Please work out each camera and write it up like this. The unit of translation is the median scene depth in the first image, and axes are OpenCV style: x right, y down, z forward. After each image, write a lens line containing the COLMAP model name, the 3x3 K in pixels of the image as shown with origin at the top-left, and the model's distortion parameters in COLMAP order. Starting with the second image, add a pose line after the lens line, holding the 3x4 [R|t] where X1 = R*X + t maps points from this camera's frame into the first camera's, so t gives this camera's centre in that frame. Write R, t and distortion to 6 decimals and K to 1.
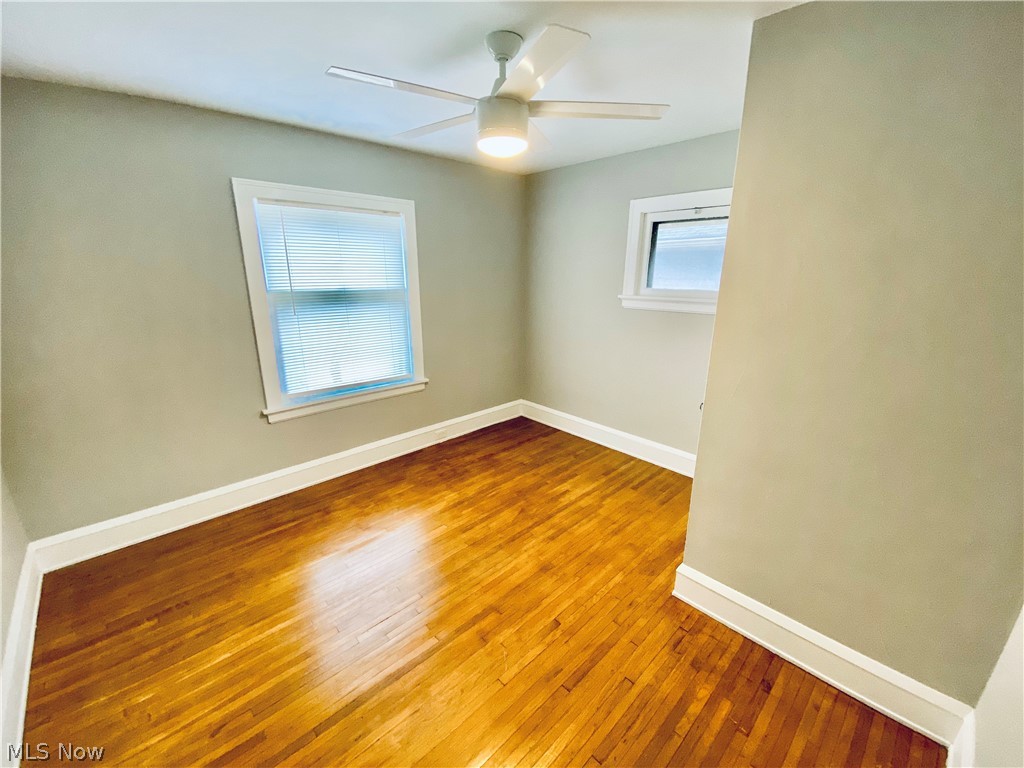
lens RADIAL K [[417.5, 0, 511.3], [0, 417.5, 381.7], [0, 0, 1]] dist [0.024838, -0.022664]
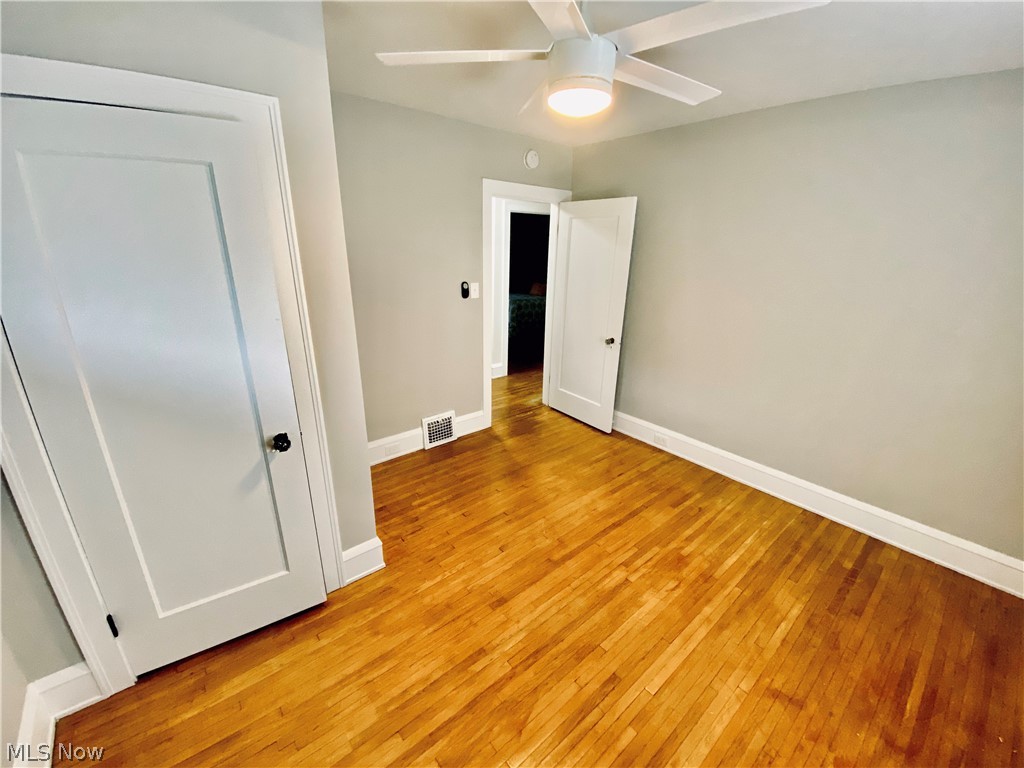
lens RADIAL K [[417.5, 0, 511.3], [0, 417.5, 381.7], [0, 0, 1]] dist [0.024838, -0.022664]
pose [[-0.997883, -0.040336, 0.051022, 0.036486], [-0.005192, 0.831364, 0.555704, -0.459117], [-0.064833, 0.554262, -0.829813, 1.600912]]
